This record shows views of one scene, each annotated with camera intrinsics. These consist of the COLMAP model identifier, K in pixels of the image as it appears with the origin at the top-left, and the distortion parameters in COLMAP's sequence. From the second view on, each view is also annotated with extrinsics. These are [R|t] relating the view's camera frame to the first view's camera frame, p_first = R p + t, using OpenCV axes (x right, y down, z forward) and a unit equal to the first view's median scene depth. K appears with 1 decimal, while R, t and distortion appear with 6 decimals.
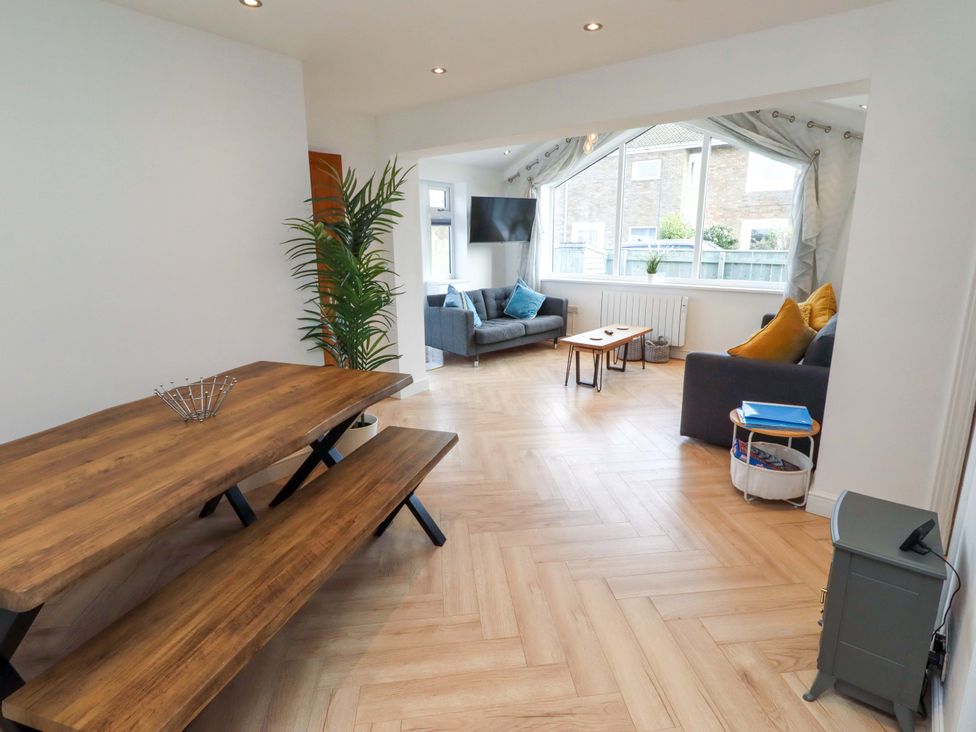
lens RADIAL K [[507.0, 0, 497.1], [0, 507.0, 350.7], [0, 0, 1]] dist [-0.000148, 0.001681]
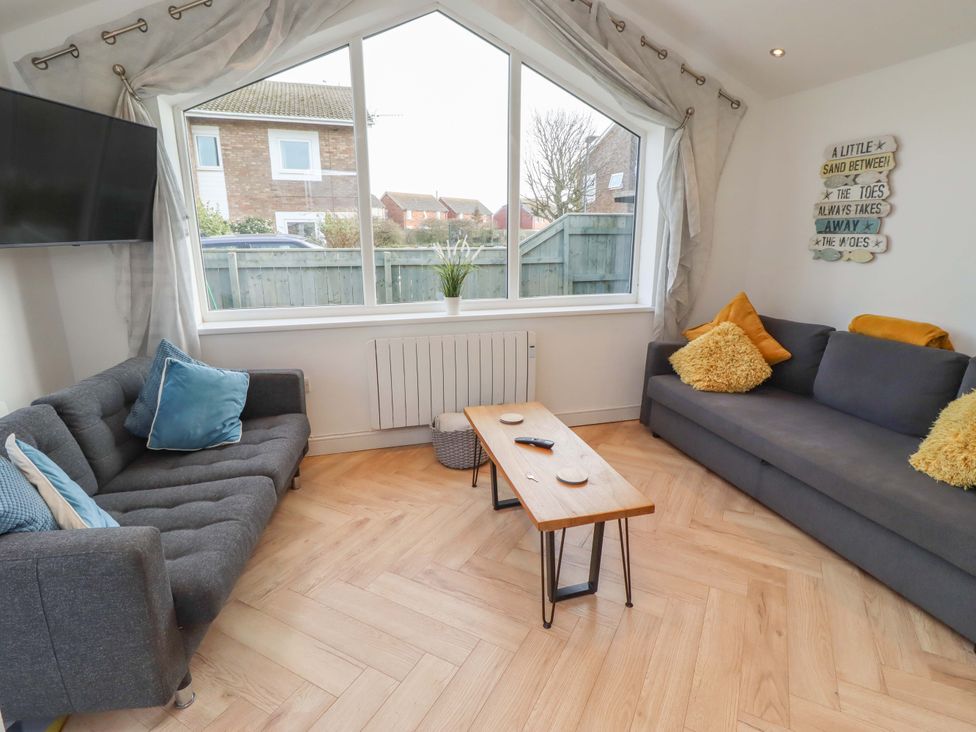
lens RADIAL K [[507.0, 0, 497.2], [0, 507.0, 349.1], [0, 0, 1]] dist [-0.000148, 0.001681]
pose [[0.576879, -0.182092, 0.796275, -0.132438], [0.176598, 0.979583, 0.096071, -0.156868], [-0.797511, 0.085199, 0.597258, 0.711578]]
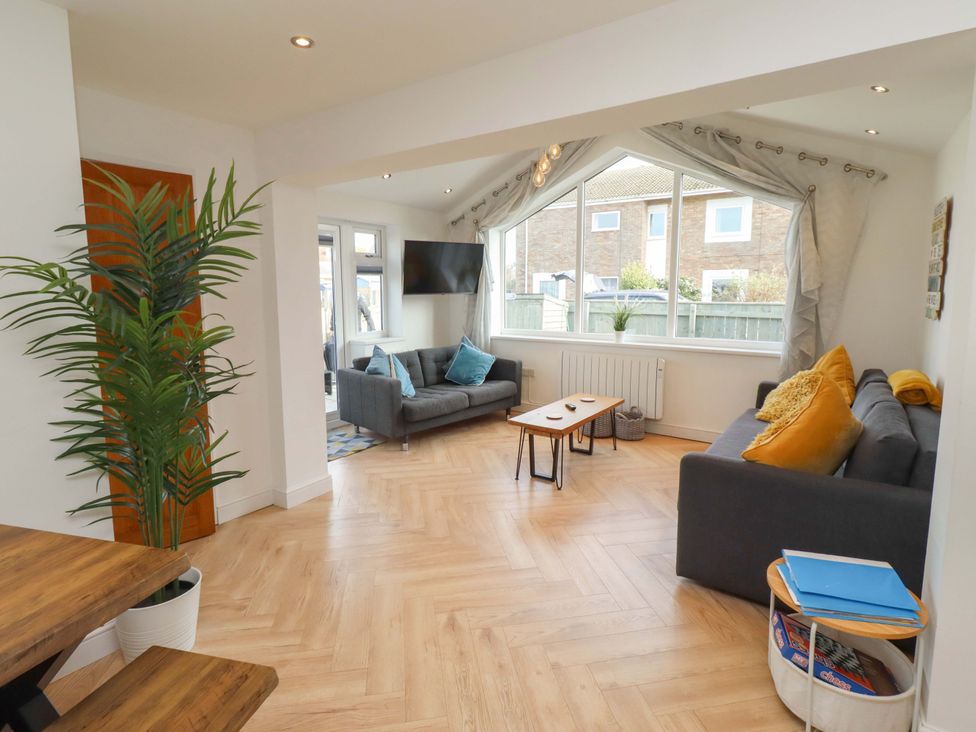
lens RADIAL K [[507.0, 0, 493.0], [0, 507.0, 347.3], [0, 0, 1]] dist [-0.000148, 0.001681]
pose [[0.998198, -0.006094, 0.059700, 0.050068], [0.012149, 0.994754, -0.101577, -0.046937], [-0.058768, 0.102119, 0.993035, 0.201674]]
